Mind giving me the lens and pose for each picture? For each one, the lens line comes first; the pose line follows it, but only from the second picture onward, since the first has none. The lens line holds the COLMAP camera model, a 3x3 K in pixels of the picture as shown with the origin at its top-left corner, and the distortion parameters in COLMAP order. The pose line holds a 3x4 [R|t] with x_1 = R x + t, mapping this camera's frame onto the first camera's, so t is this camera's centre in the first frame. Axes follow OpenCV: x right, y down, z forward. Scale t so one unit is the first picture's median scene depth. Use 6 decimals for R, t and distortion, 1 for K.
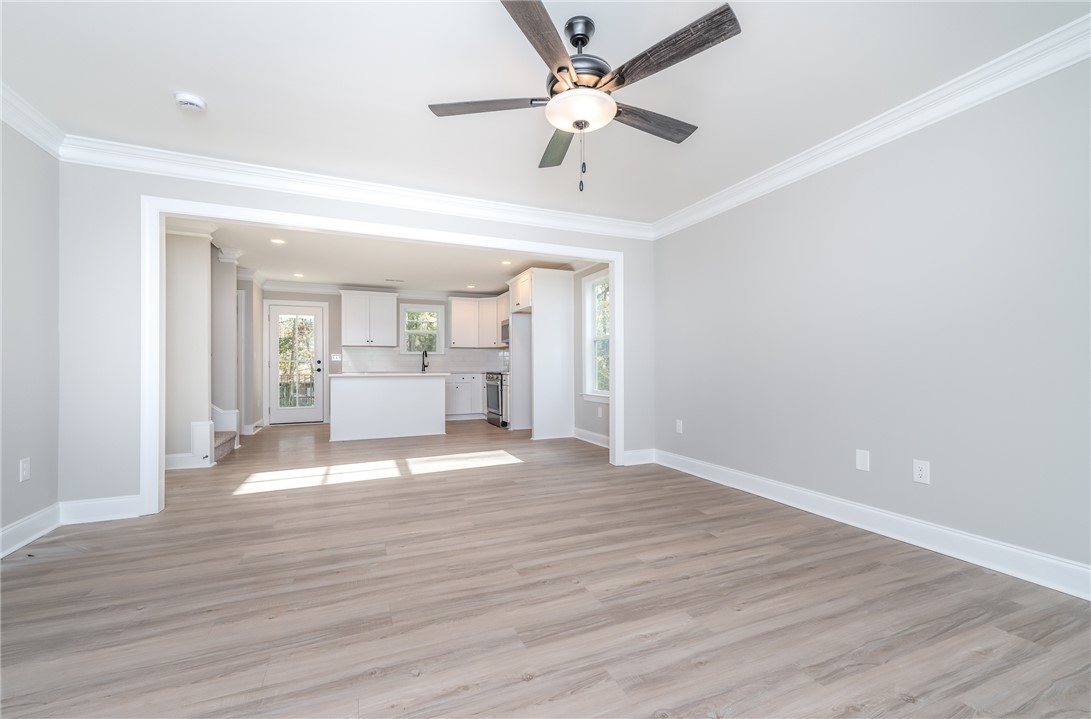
lens RADIAL K [[465.8, 0, 545.0], [0, 465.8, 344.0], [0, 0, 1]] dist [0.011305, -0.000972]
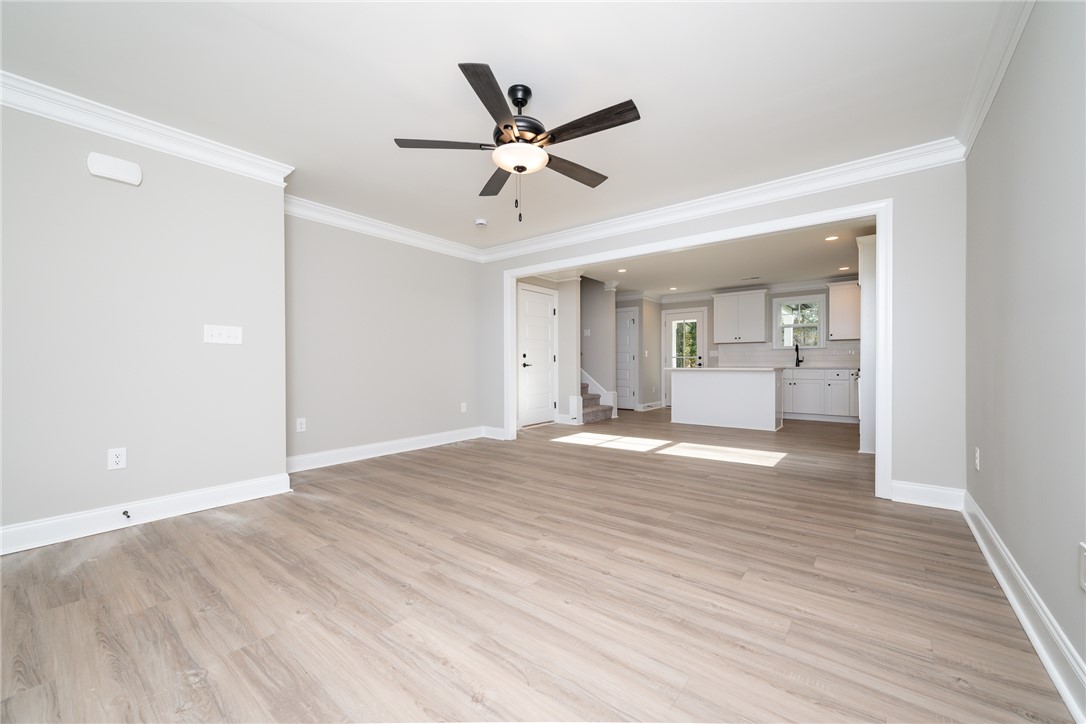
lens RADIAL K [[421.0, 0, 524.5], [0, 421.0, 347.2], [0, 0, 1]] dist [0.003856, 0.000101]
pose [[0.453914, -0.032579, -0.890450, 0.843725], [0.044066, 0.998929, -0.014085, 0.022029], [0.889955, -0.032845, 0.454863, 0.371899]]
